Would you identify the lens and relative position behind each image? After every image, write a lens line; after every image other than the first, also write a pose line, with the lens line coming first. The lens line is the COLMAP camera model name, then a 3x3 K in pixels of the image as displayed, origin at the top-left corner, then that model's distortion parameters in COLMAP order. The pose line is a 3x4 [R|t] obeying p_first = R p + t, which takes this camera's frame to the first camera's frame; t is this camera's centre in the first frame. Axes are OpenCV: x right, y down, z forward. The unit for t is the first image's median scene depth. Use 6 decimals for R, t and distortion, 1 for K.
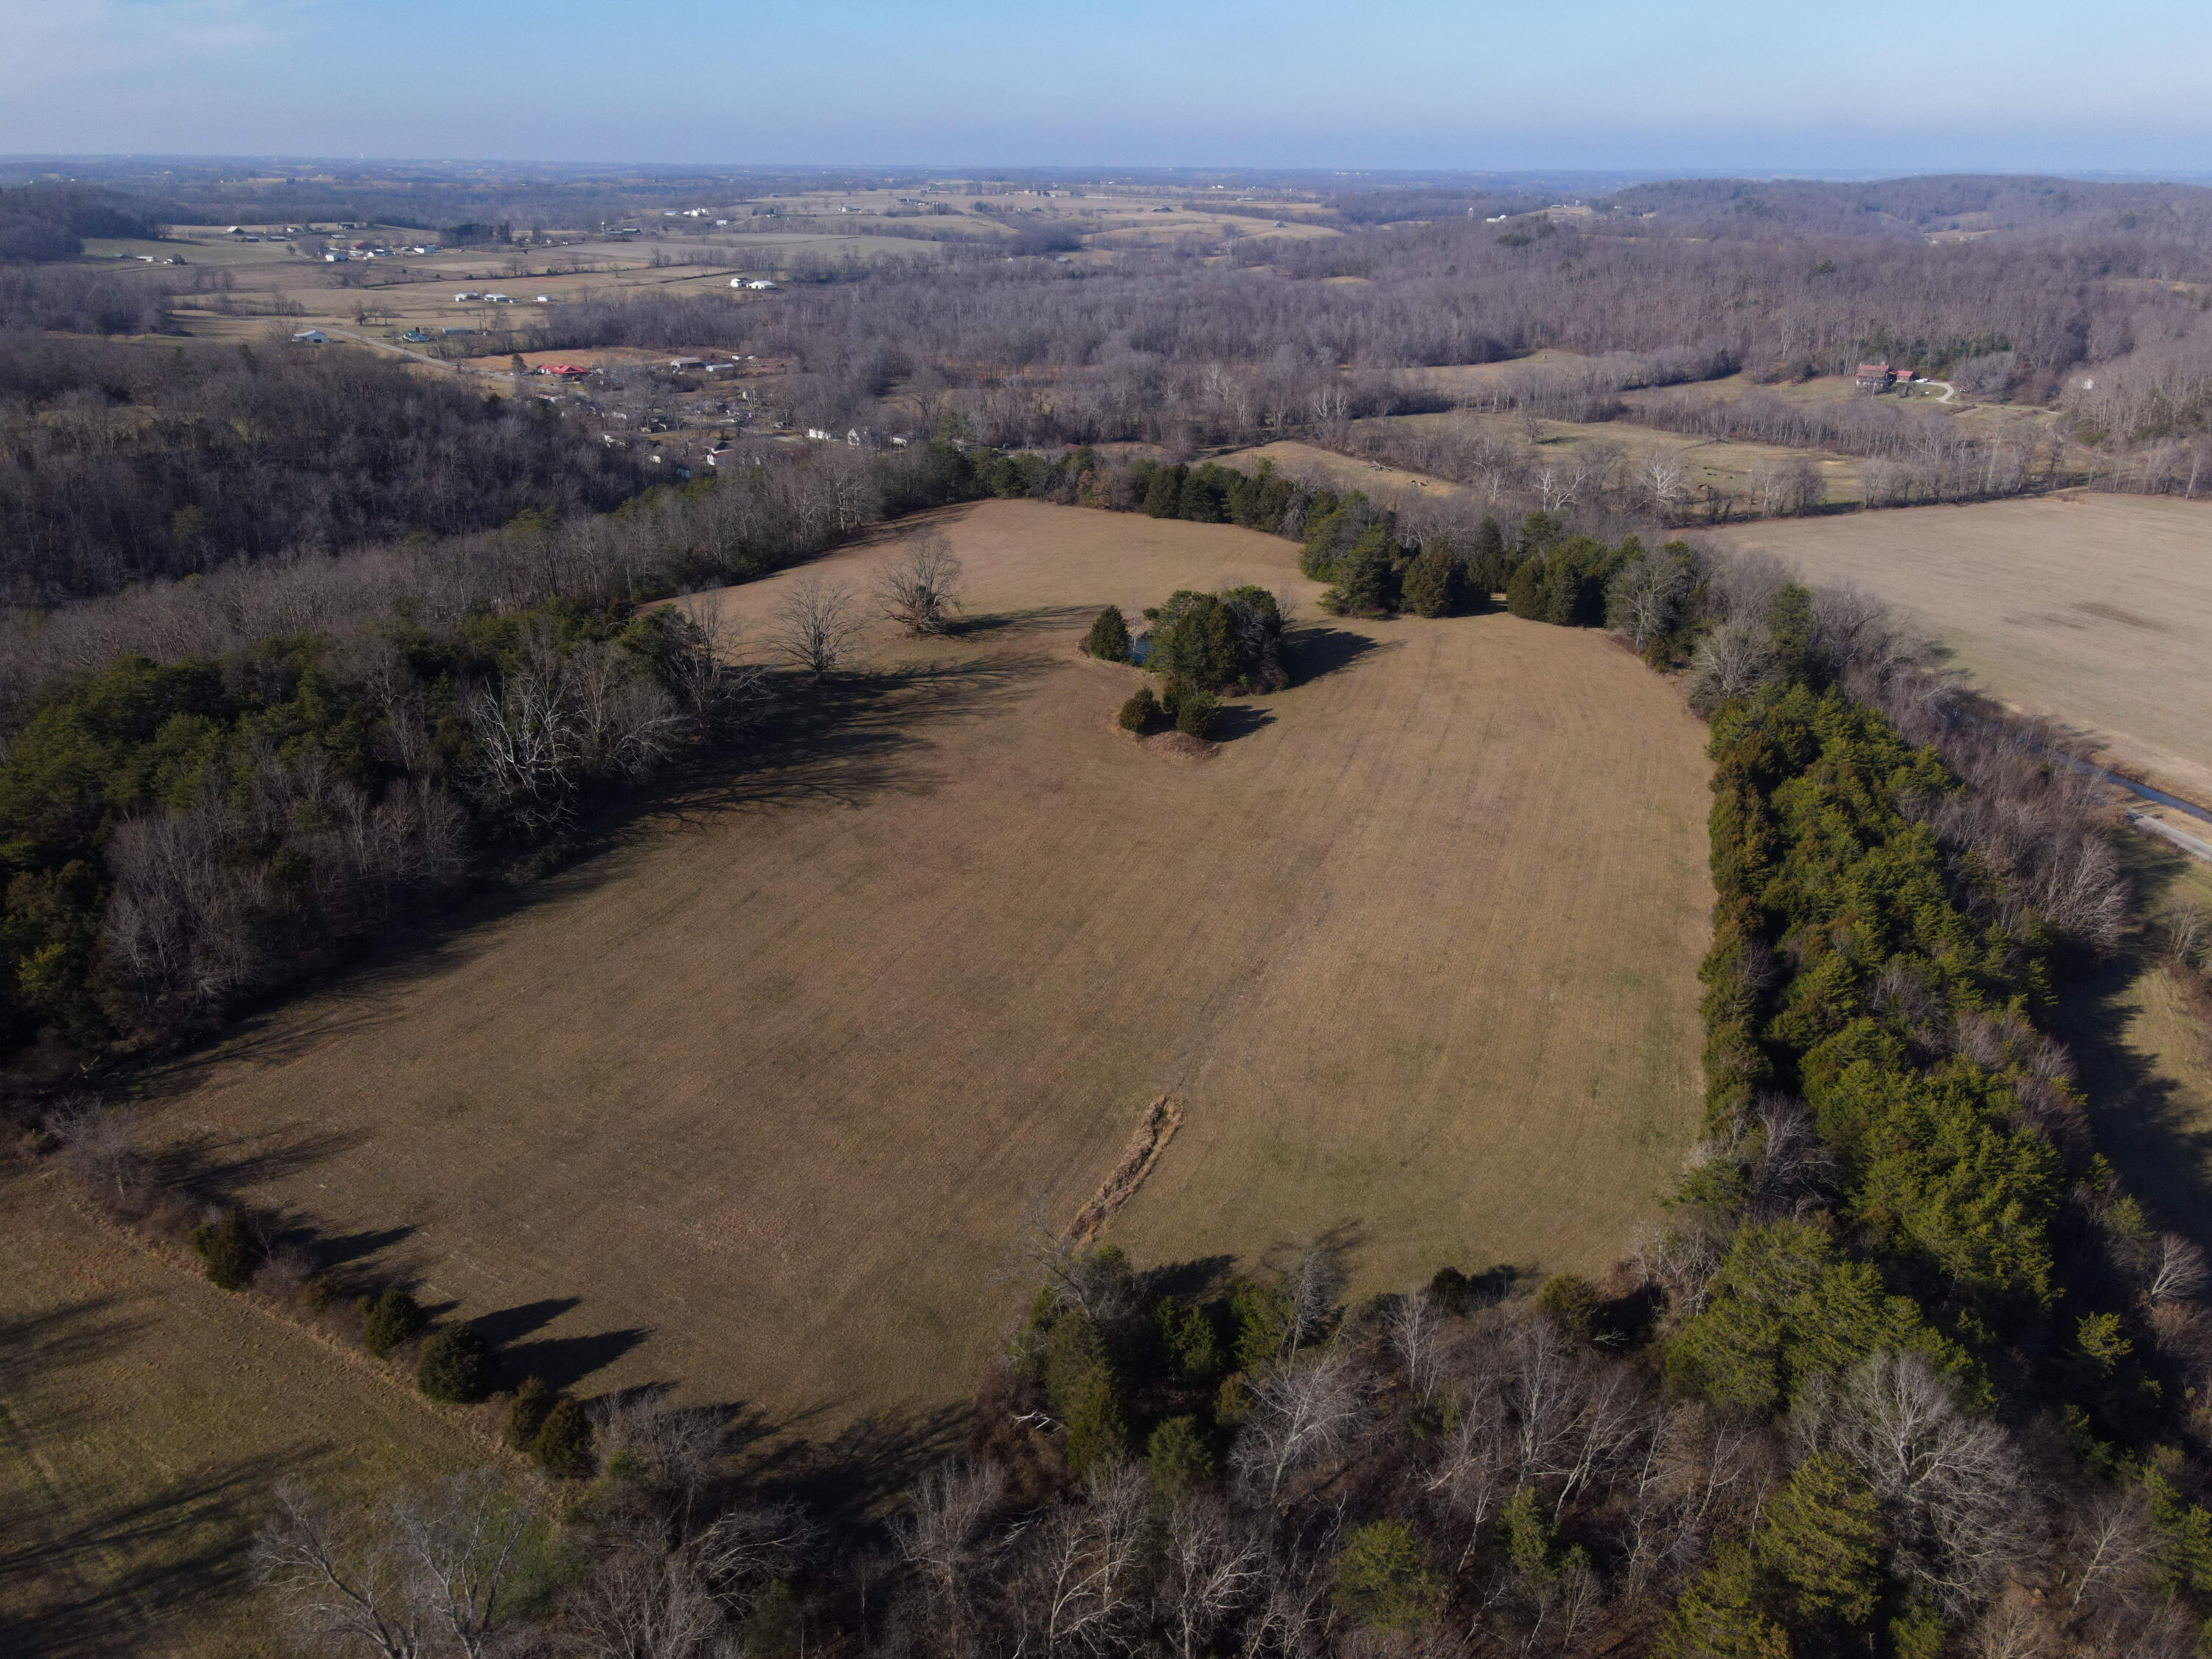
lens RADIAL K [[1621.7, 0, 1115.3], [0, 1621.7, 827.0], [0, 0, 1]] dist [0.019165, 0.008127]
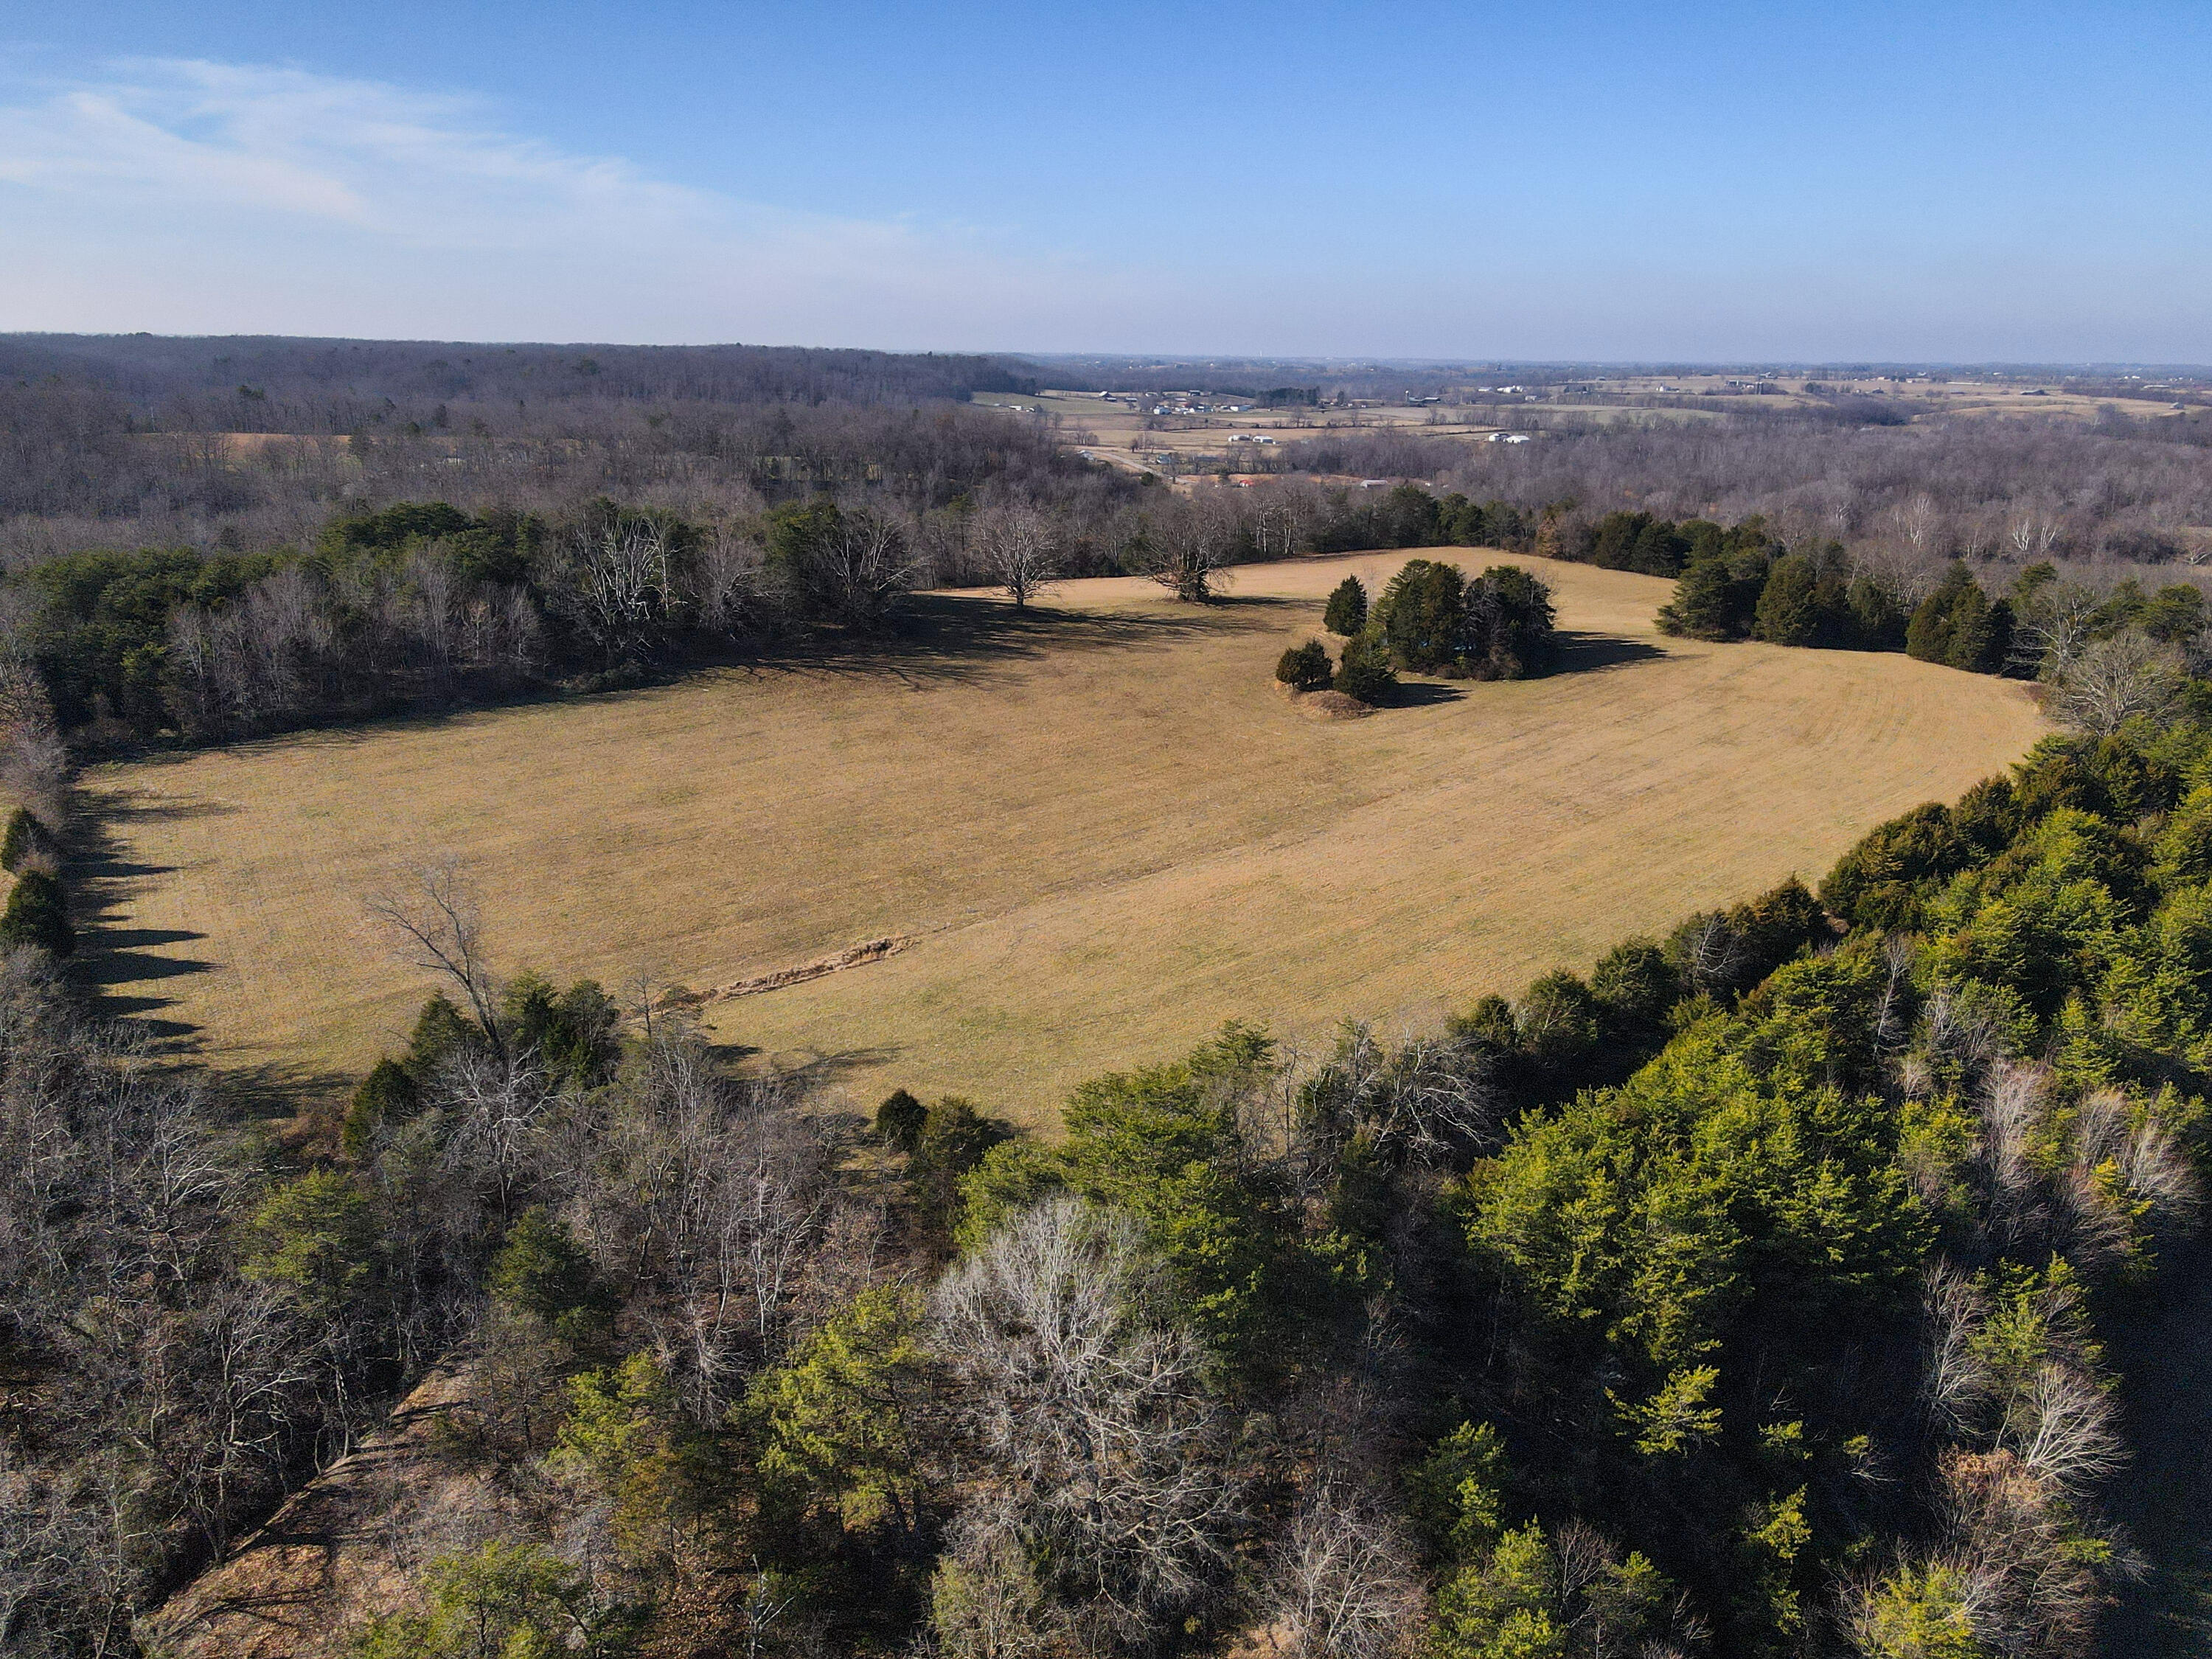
lens RADIAL K [[1621.7, 0, 1107.0], [0, 1621.7, 822.1], [0, 0, 1]] dist [0.019165, 0.008127]
pose [[0.873833, 0.139920, -0.465659, 0.448422], [-0.192998, 0.978836, -0.068053, 0.121619], [0.446282, 0.149339, 0.882344, 0.221581]]
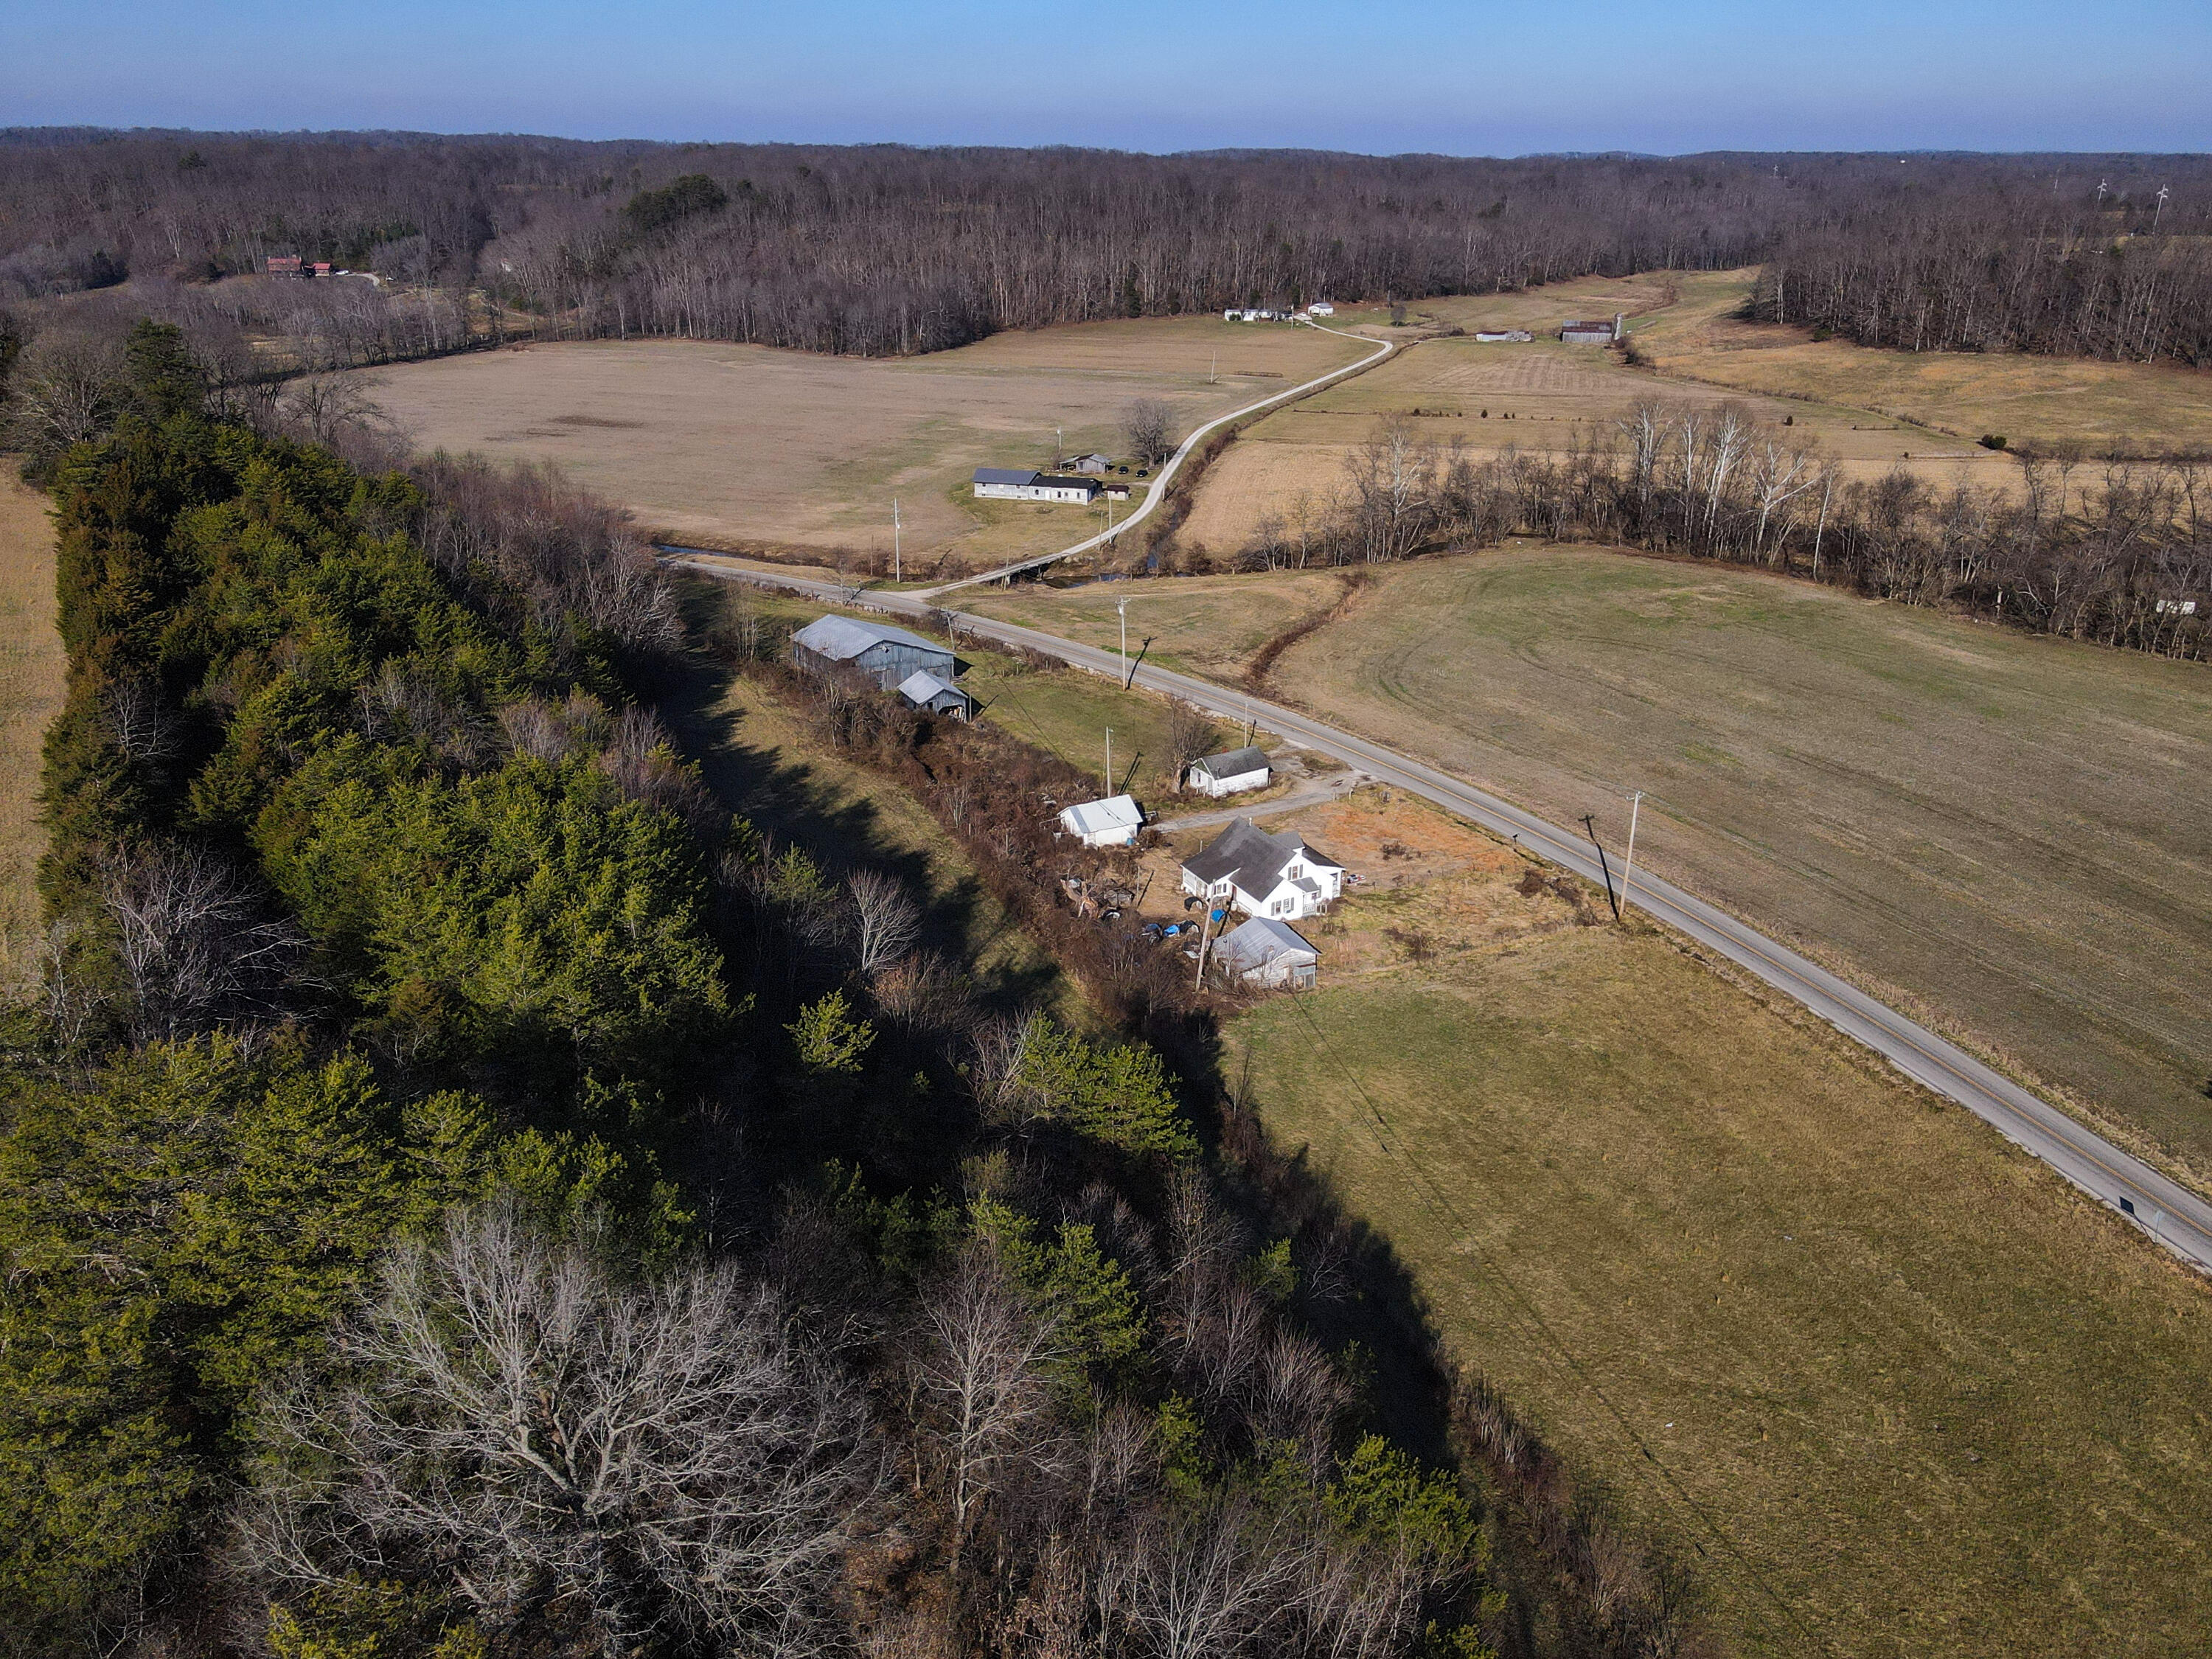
lens RADIAL K [[1621.7, 0, 1112.9], [0, 1621.7, 813.7], [0, 0, 1]] dist [0.019165, 0.008127]
pose [[0.654726, -0.288937, 0.698462, 0.195263], [0.287937, 0.949721, 0.122970, 0.130956], [-0.698875, 0.120601, 0.705003, 0.347285]]
